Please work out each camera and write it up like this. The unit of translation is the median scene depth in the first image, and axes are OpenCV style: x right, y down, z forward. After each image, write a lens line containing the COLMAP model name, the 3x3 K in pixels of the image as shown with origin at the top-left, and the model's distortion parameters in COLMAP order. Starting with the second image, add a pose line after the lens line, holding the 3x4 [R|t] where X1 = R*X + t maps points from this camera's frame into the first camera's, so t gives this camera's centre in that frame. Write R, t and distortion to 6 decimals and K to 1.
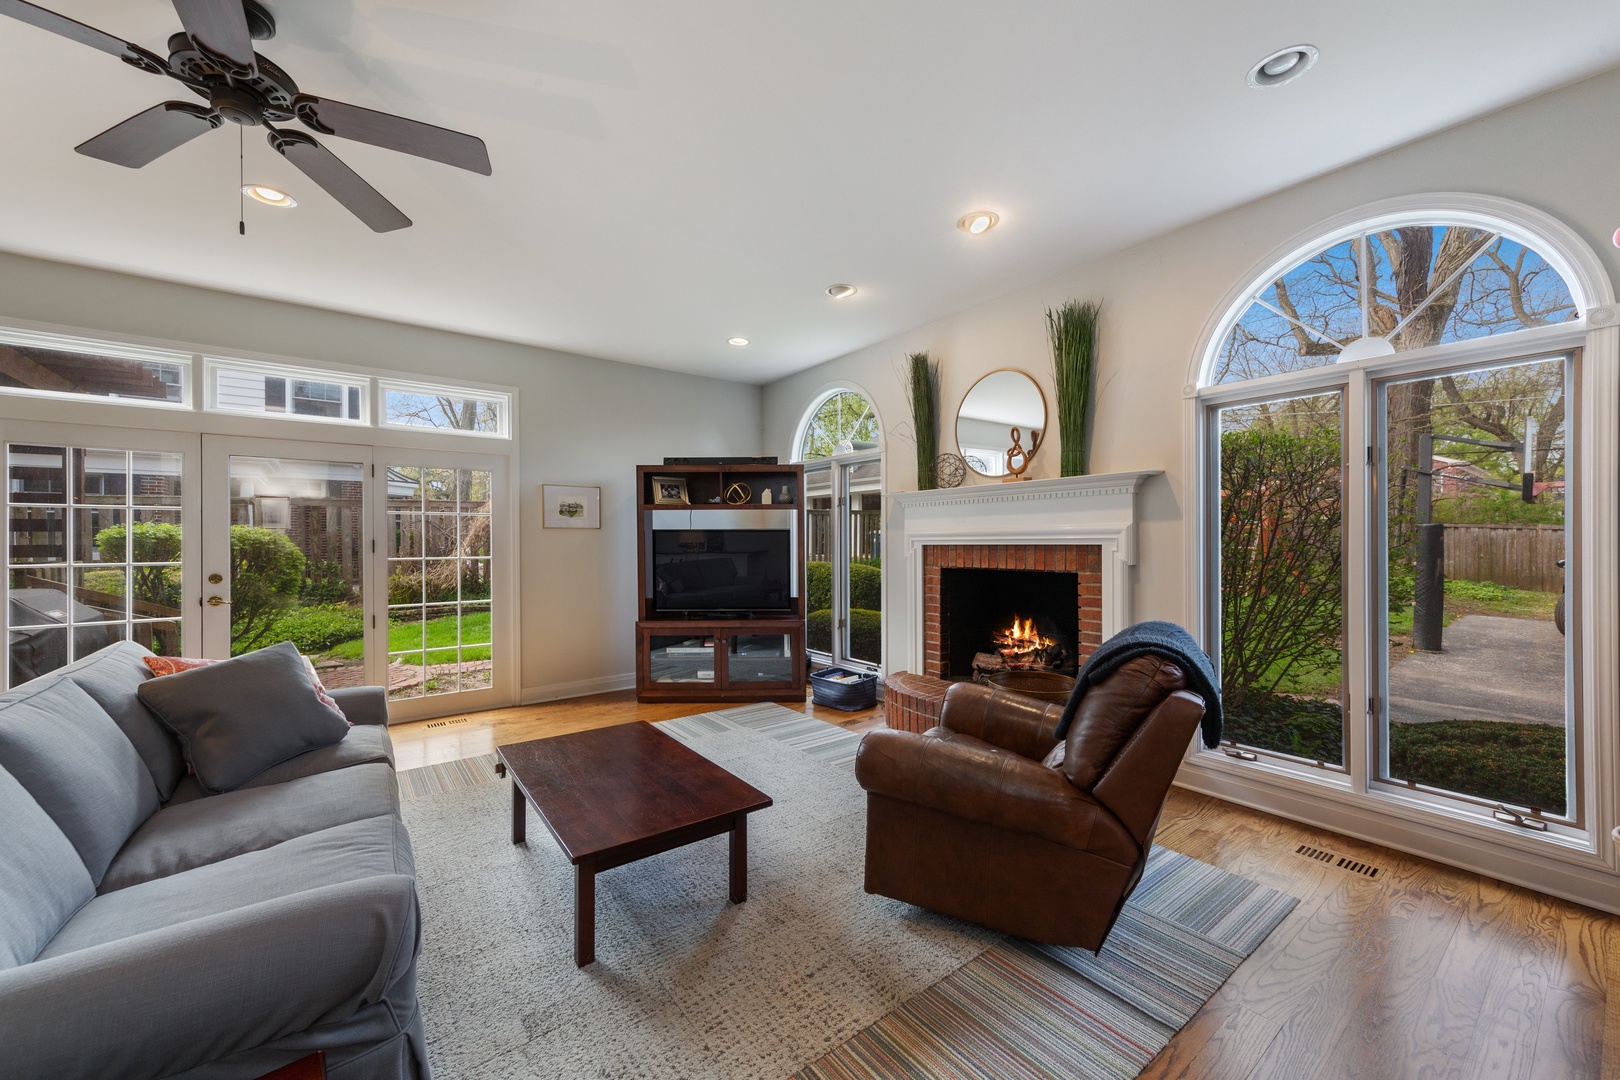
lens RADIAL K [[612.8, 0, 809.4], [0, 612.8, 547.1], [0, 0, 1]] dist [0.000482, 0.004907]
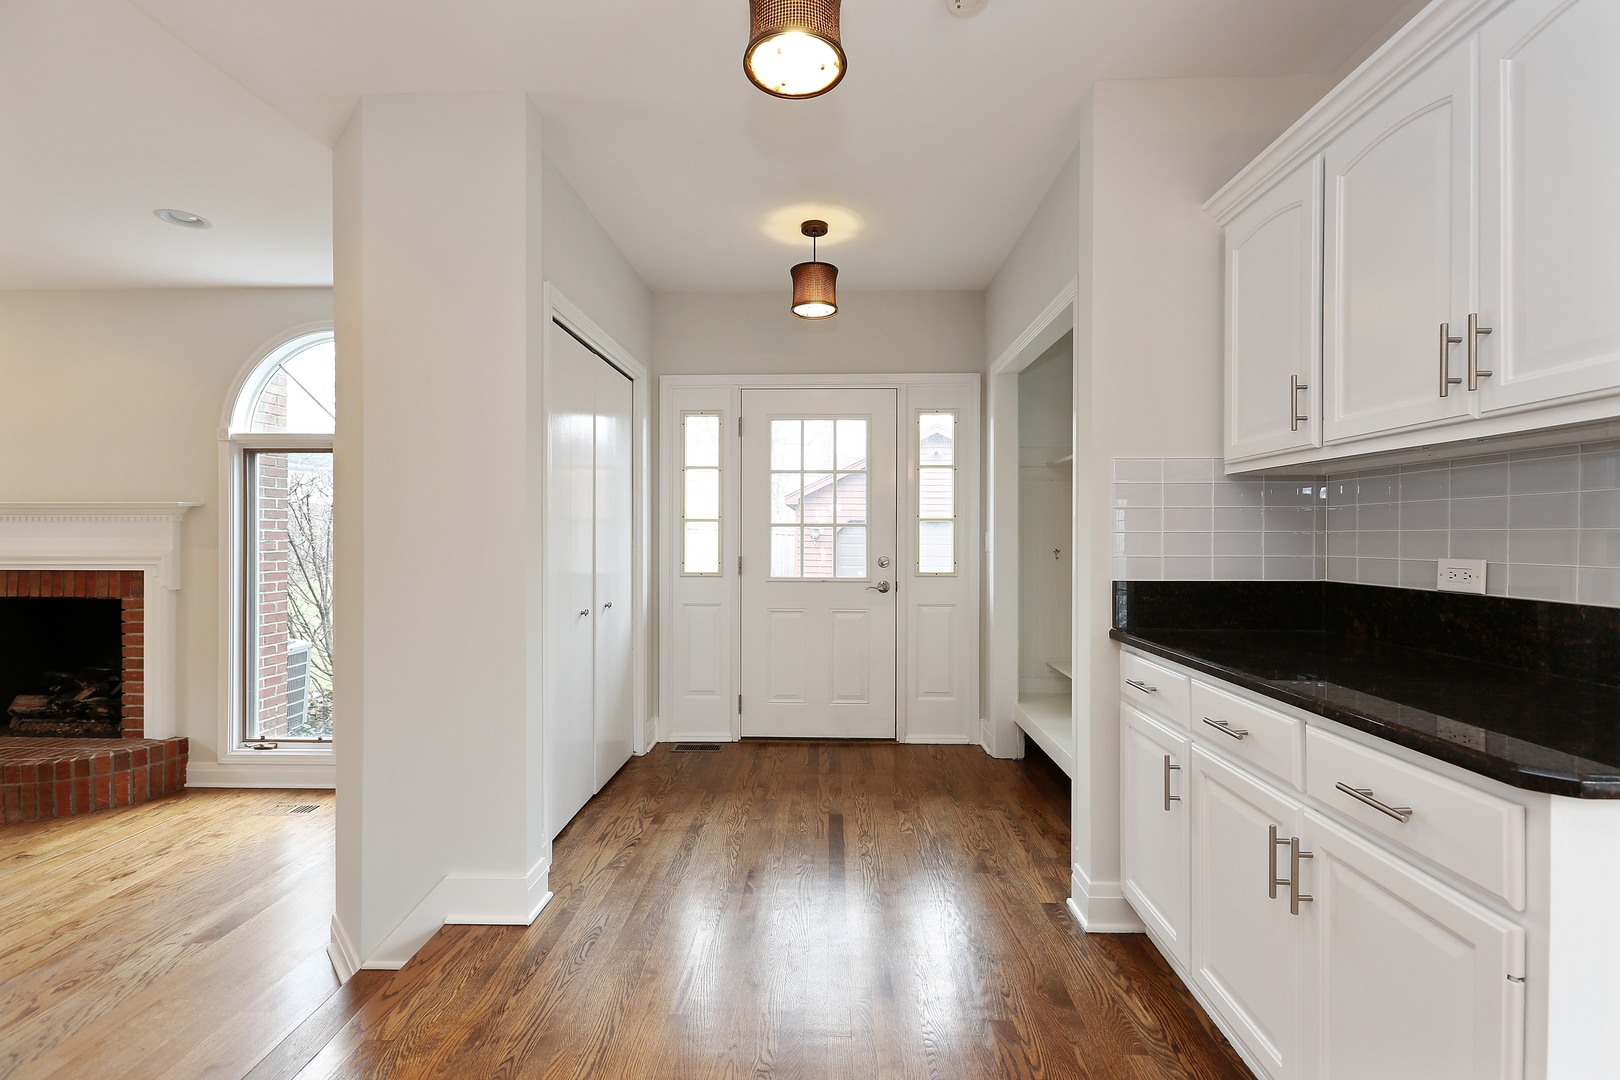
lens RADIAL K [[720.5, 0, 803.3], [0, 720.5, 537.4], [0, 0, 1]] dist [0.009406, -0.000114]
pose [[0.640879, 0.004743, 0.767627, 0.229509], [-0.001442, 0.999987, -0.004975, -0.050260], [-0.767640, 0.002081, 0.640877, -0.565565]]
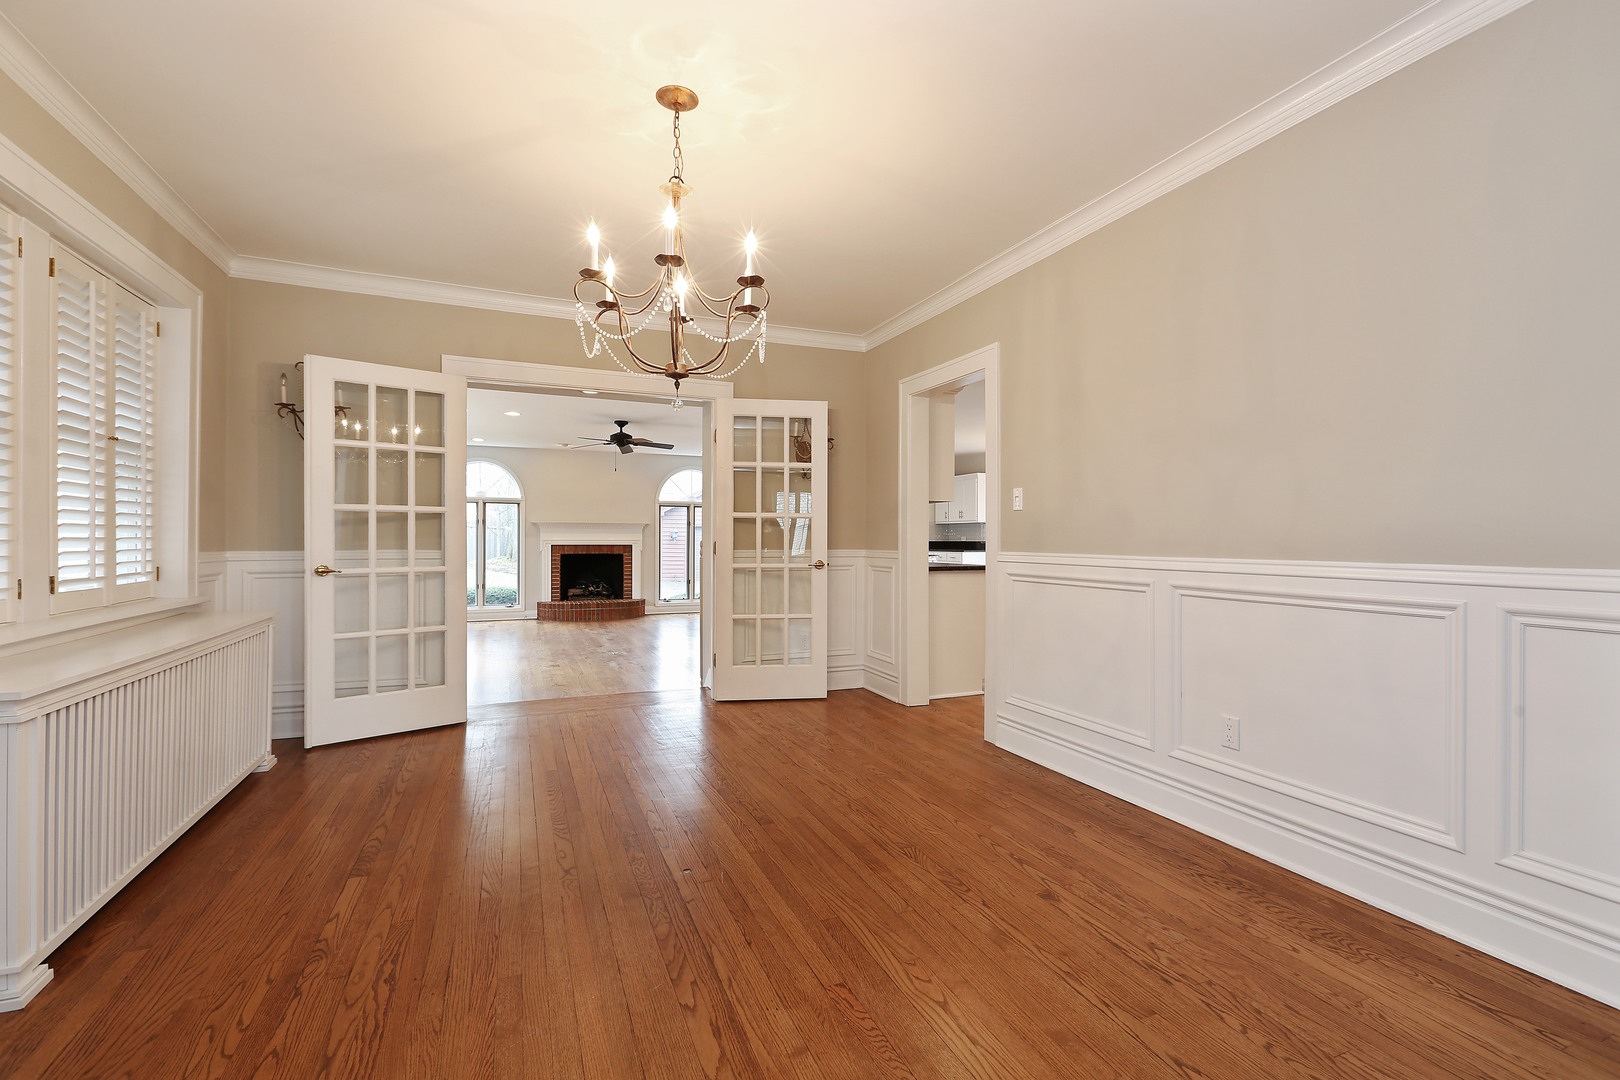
lens RADIAL K [[720.5, 0, 803.3], [0, 720.5, 537.4], [0, 0, 1]] dist [0.009406, -0.000114]
pose [[0.264130, 0.008053, 0.964454, -2.620218], [-0.002110, 0.999968, -0.007772, -0.013806], [-0.964485, 0.000018, 0.264138, -0.760696]]
